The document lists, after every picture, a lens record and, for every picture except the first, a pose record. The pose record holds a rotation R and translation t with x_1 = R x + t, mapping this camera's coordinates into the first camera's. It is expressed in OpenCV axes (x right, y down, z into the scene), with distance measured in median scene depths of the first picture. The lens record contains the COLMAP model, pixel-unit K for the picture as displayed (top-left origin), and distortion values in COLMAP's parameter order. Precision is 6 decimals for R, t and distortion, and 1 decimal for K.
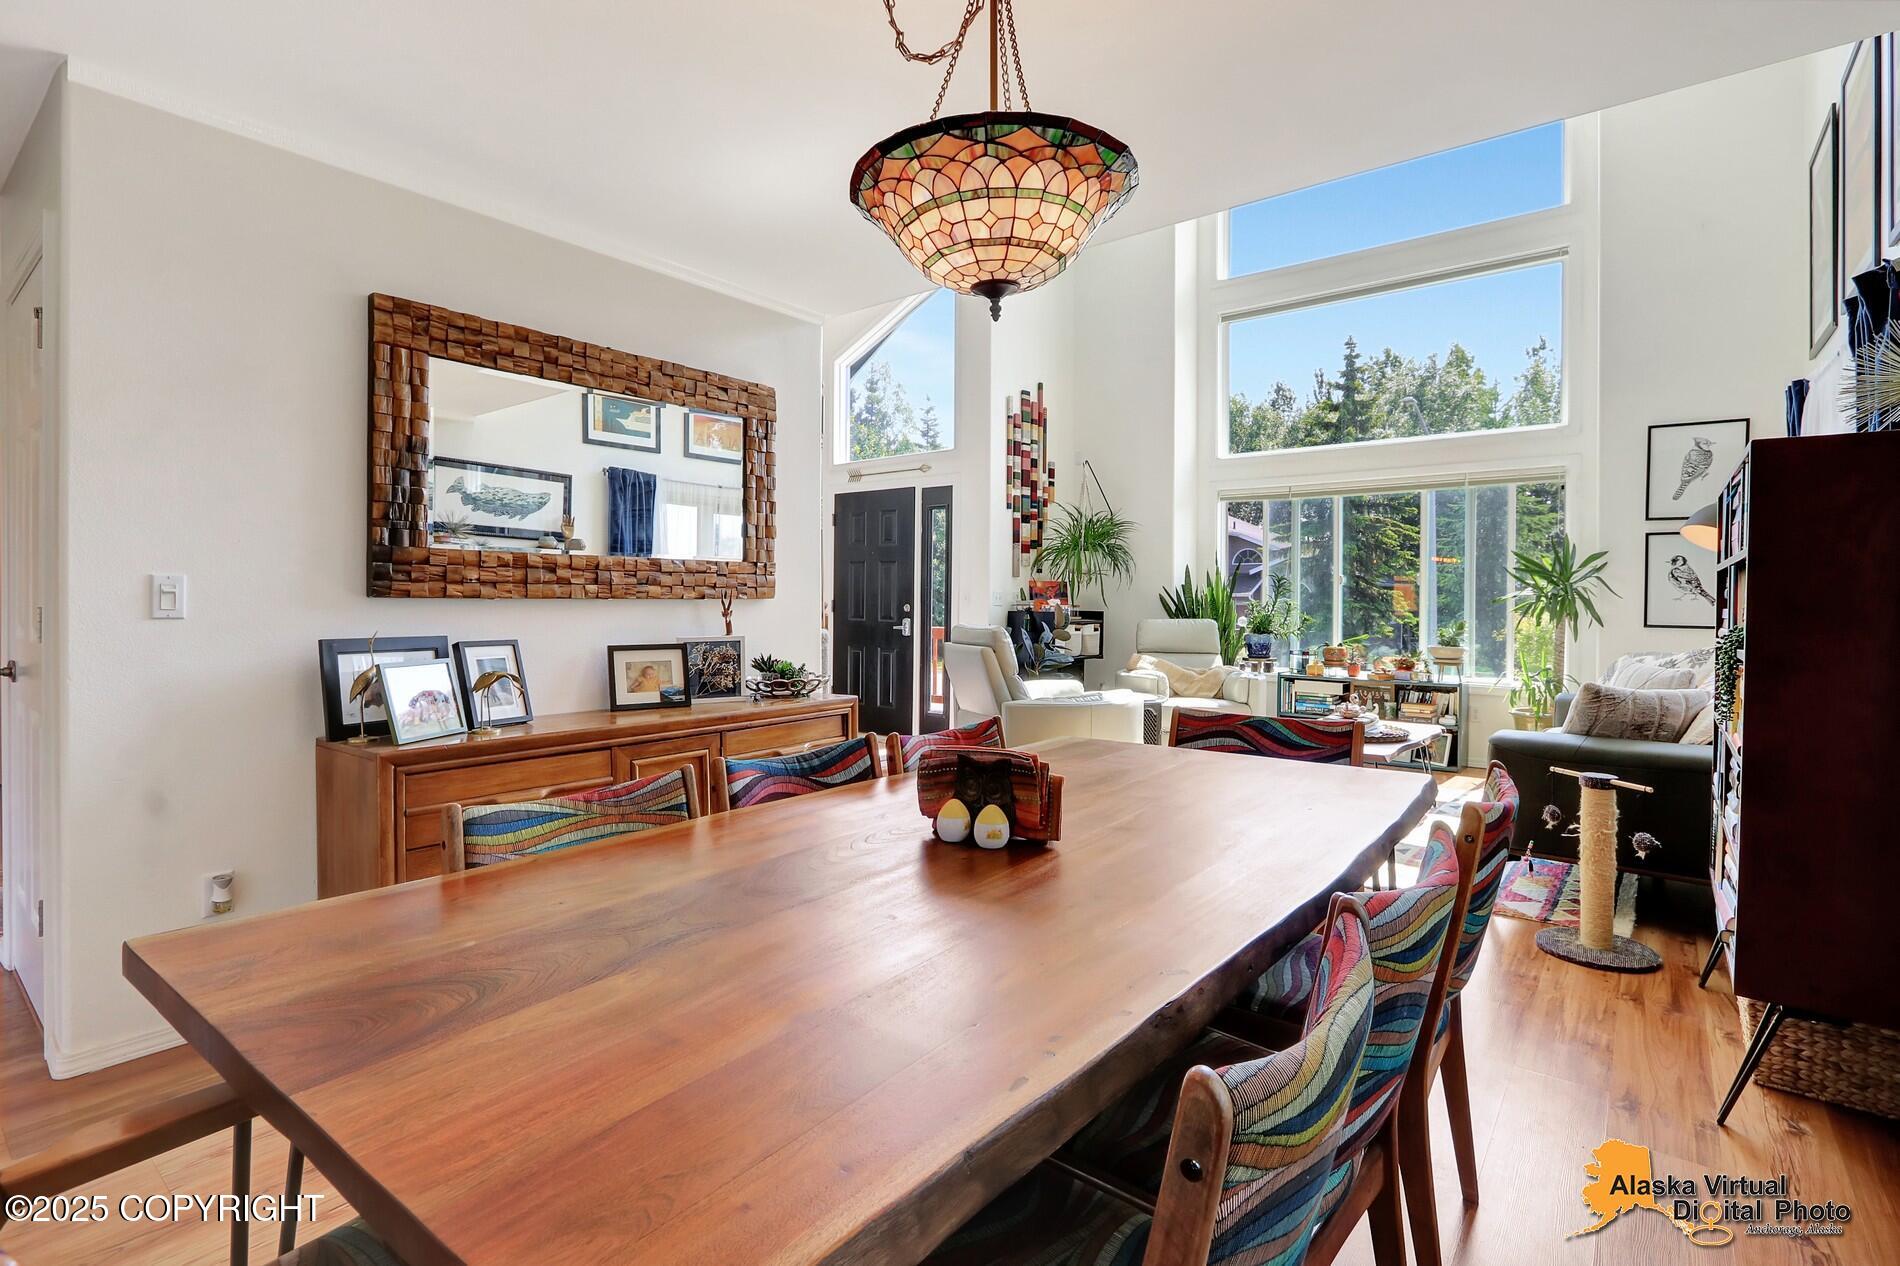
lens RADIAL K [[913.2, 0, 943.3], [0, 913.2, 600.3], [0, 0, 1]] dist [-0.004647, -0.000219]
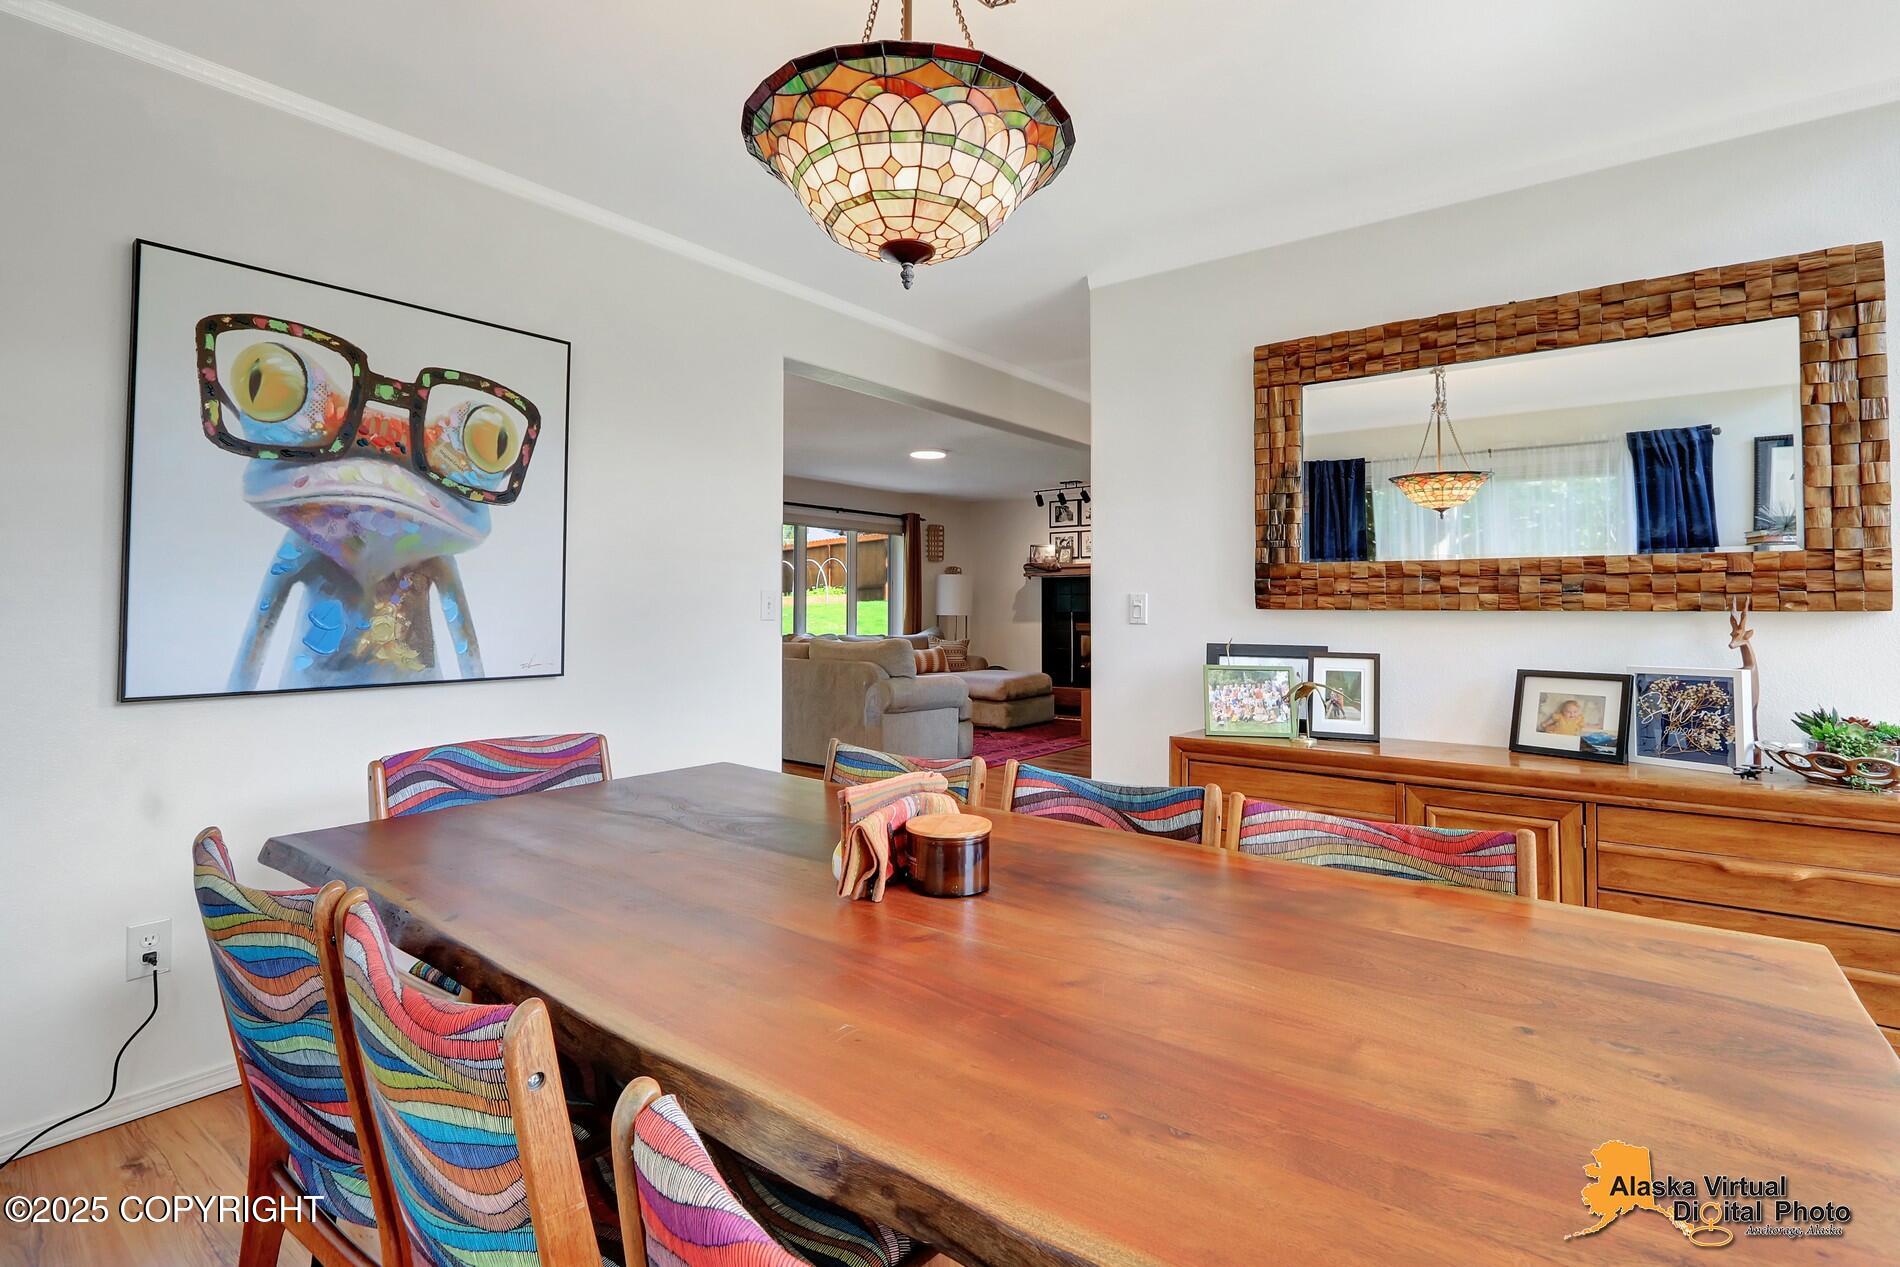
lens RADIAL K [[918.4, 0, 945.3], [0, 918.4, 580.6], [0, 0, 1]] dist [-0.005015, -0.001122]
pose [[0.010058, -0.034157, -0.999366, 0.454817], [-0.004858, 0.999403, -0.034207, 0.001813], [0.999938, 0.005199, 0.009886, 0.508369]]
